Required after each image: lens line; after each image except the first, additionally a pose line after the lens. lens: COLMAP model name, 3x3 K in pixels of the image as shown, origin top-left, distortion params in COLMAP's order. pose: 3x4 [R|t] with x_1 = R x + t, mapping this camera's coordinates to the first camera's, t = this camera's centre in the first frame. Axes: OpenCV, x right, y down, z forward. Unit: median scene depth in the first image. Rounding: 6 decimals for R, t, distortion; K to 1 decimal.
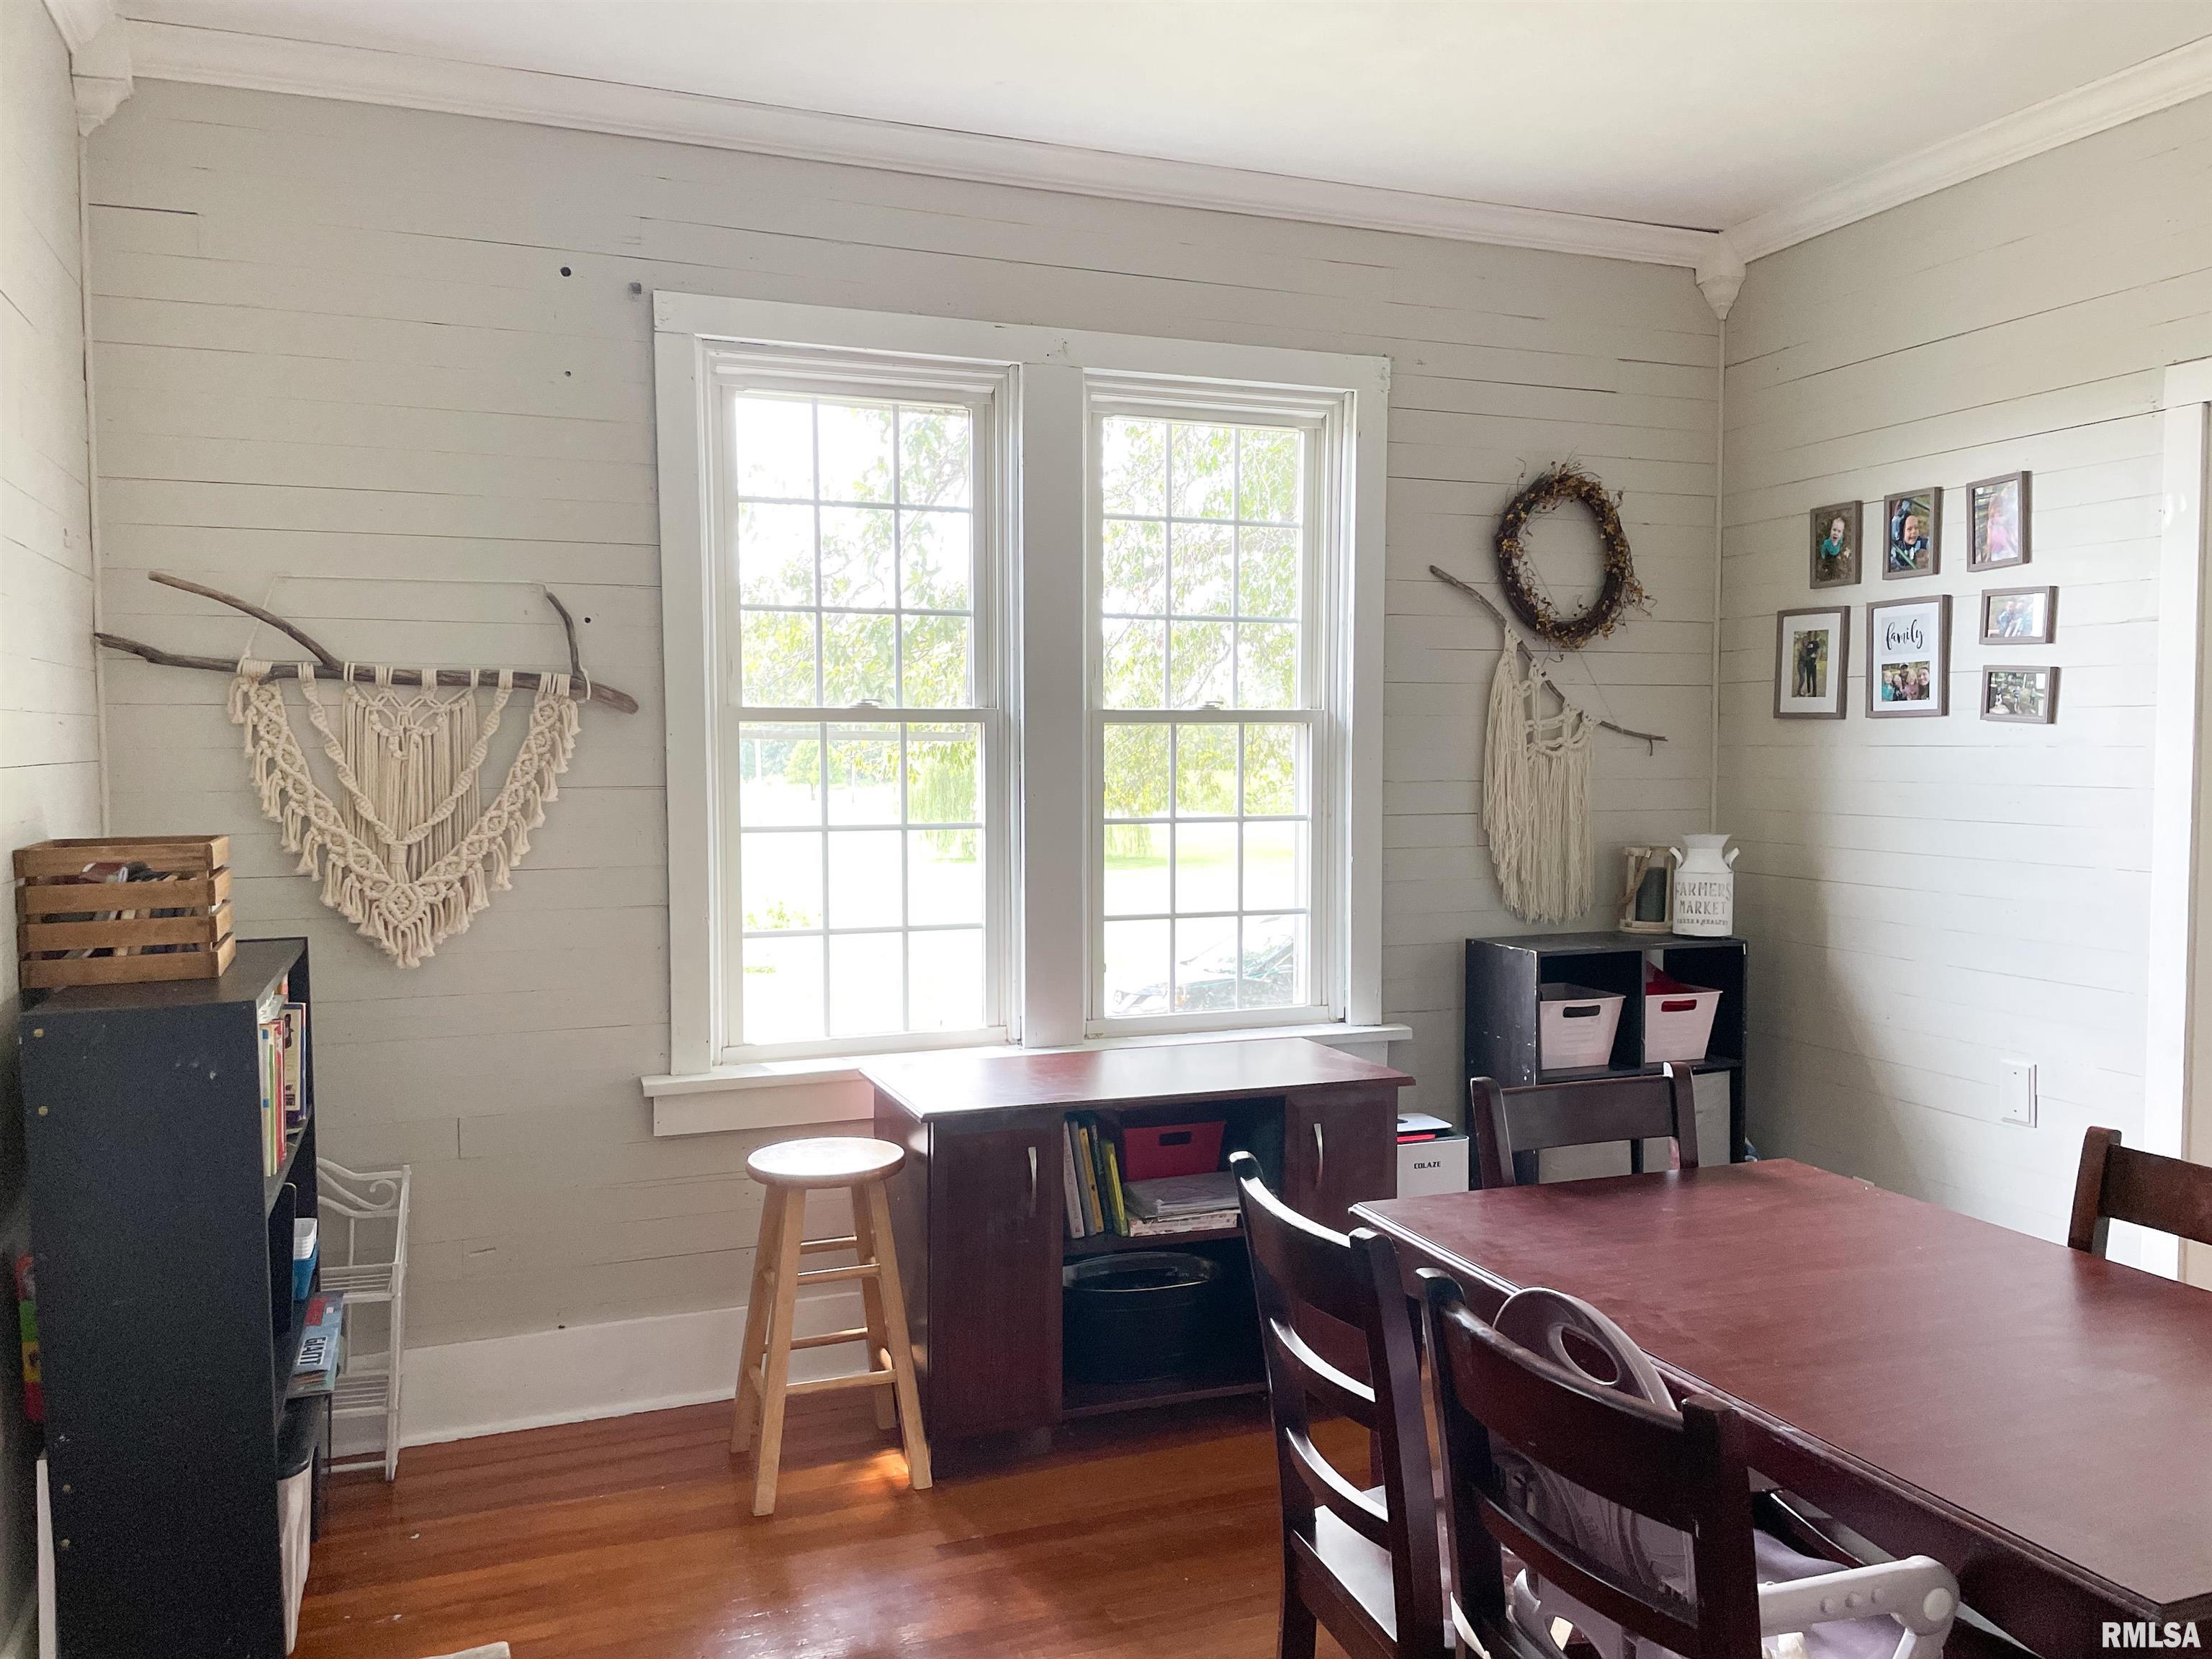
lens RADIAL K [[1697.0, 0, 1106.2], [0, 1697.0, 851.0], [0, 0, 1]] dist [0.079520, -0.089340]
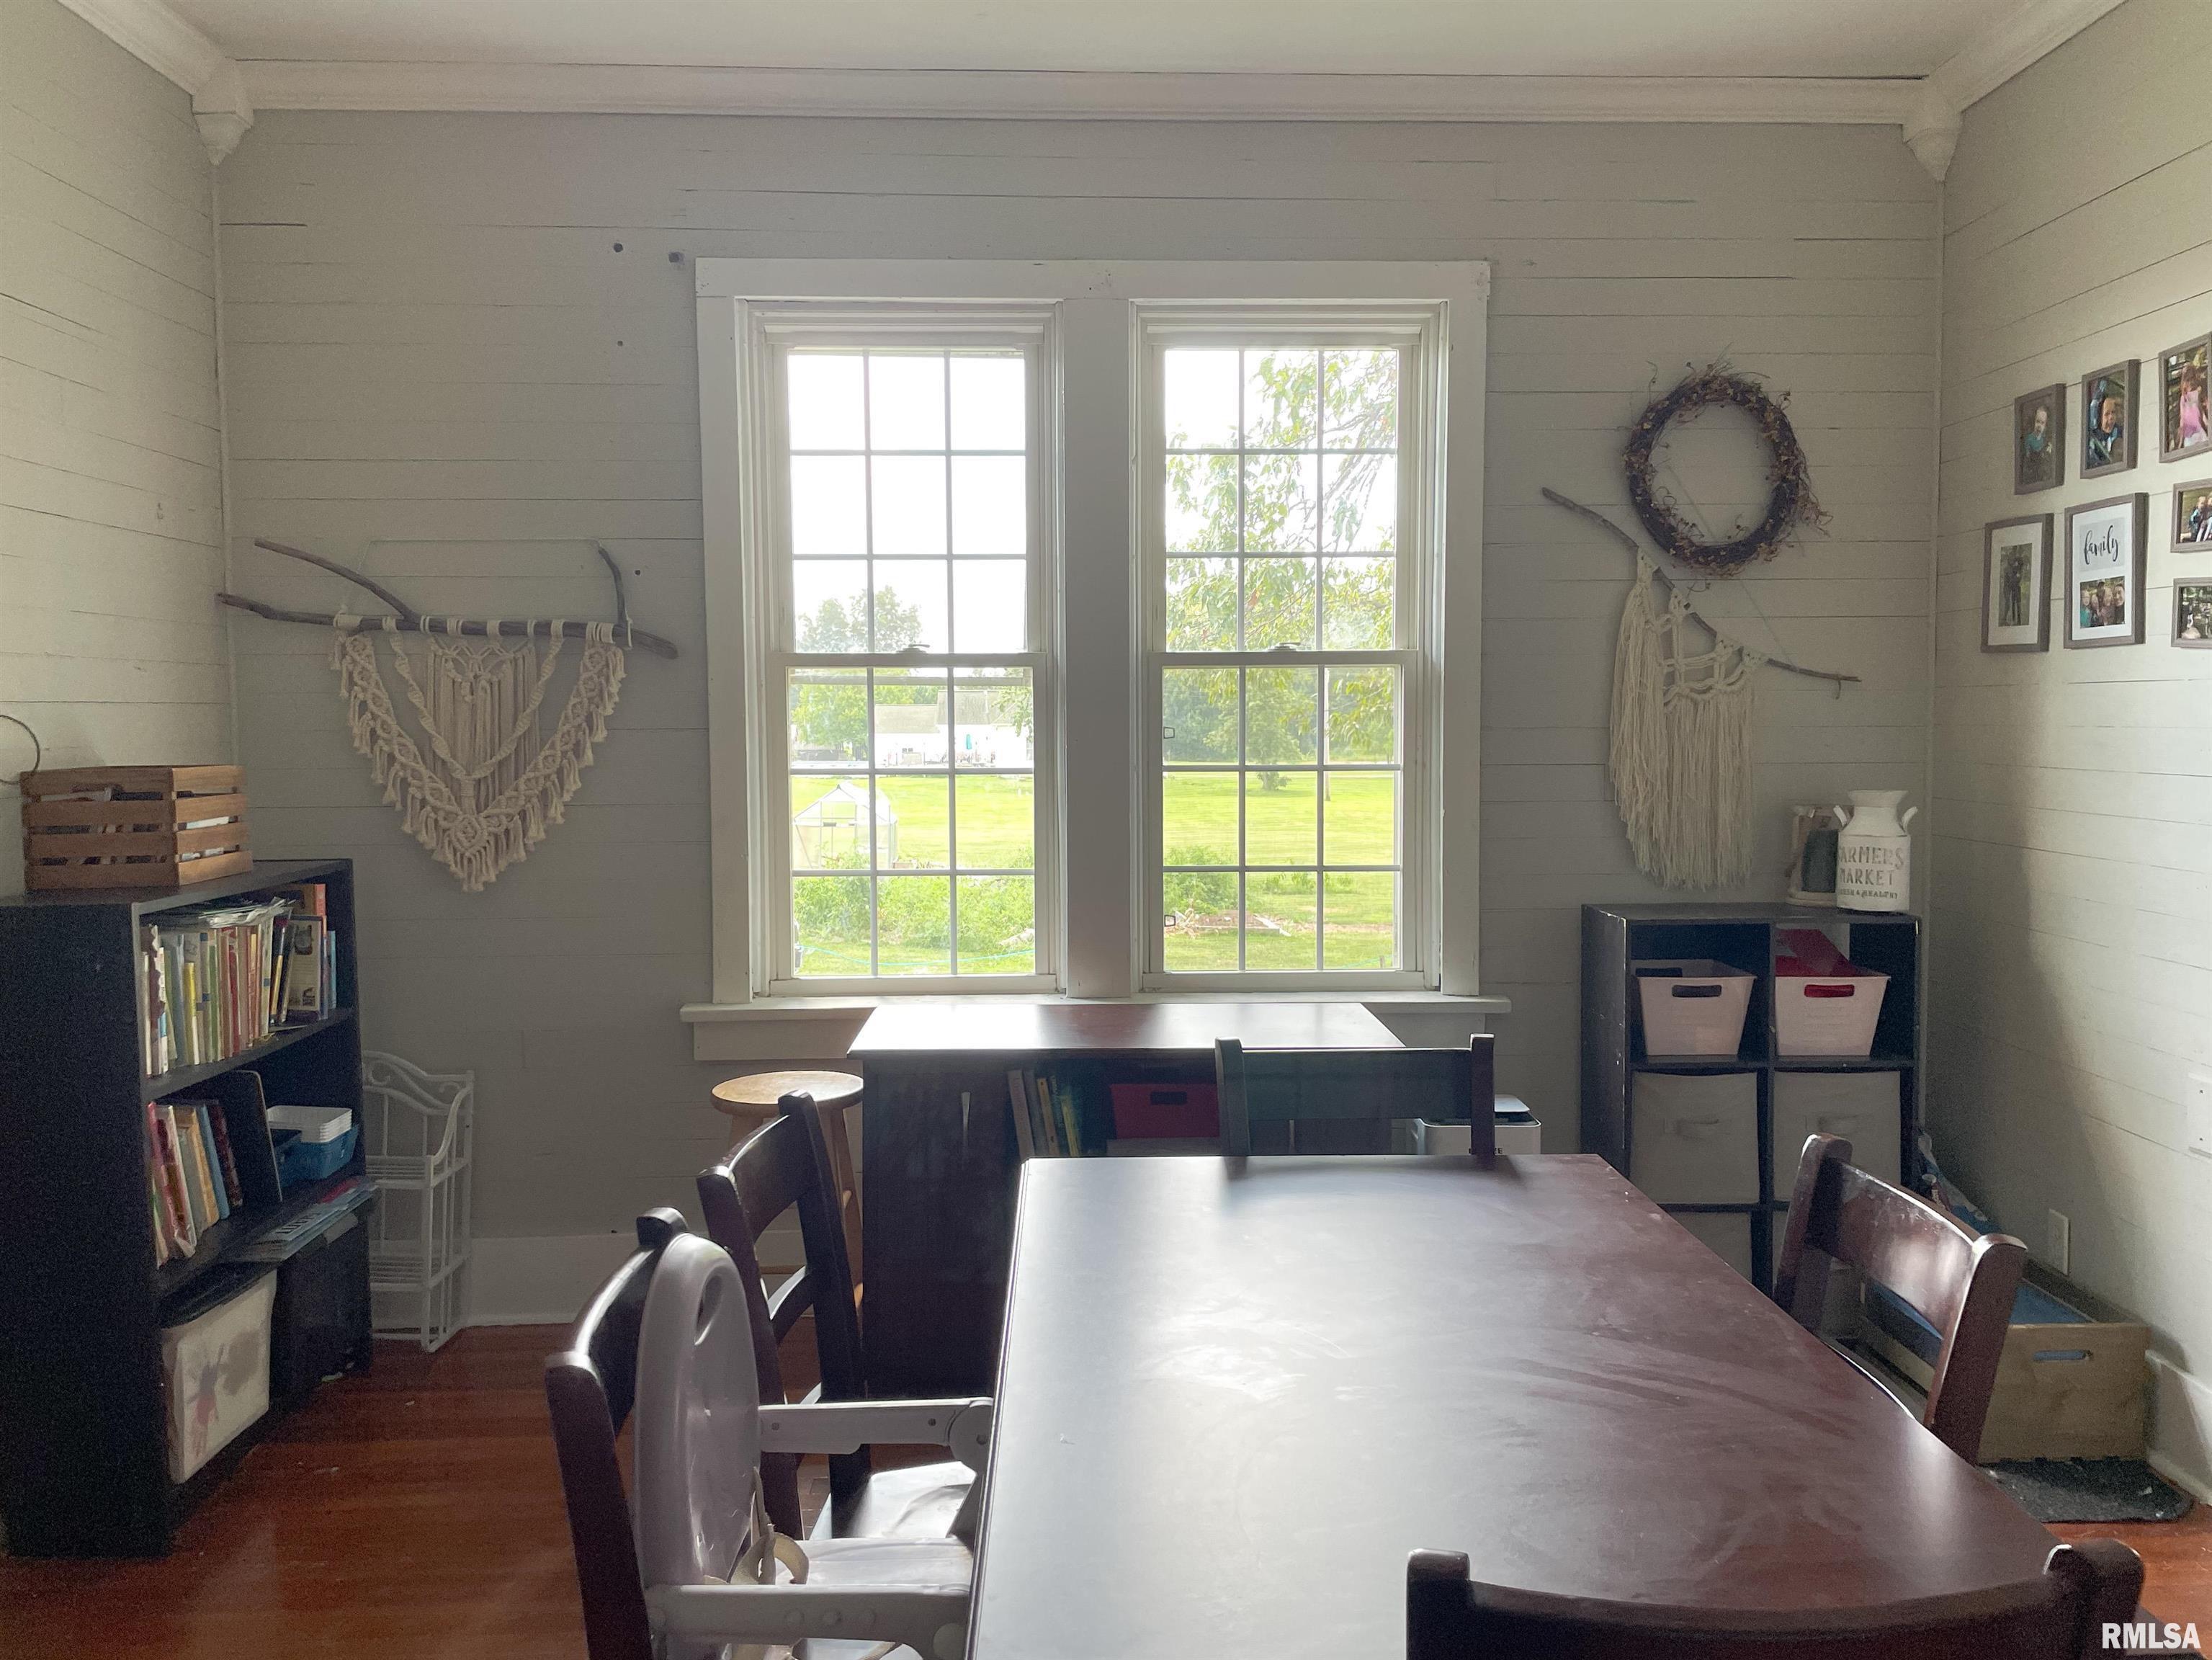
lens RADIAL K [[1697.2, 0, 1108.3], [0, 1697.2, 814.8], [0, 0, 1]] dist [0.079520, -0.089340]
pose [[0.945377, 0.016653, -0.325554, 0.293887], [-0.017731, 0.999843, -0.000342, 0.010390], [0.325497, 0.006096, 0.945523, 0.079378]]
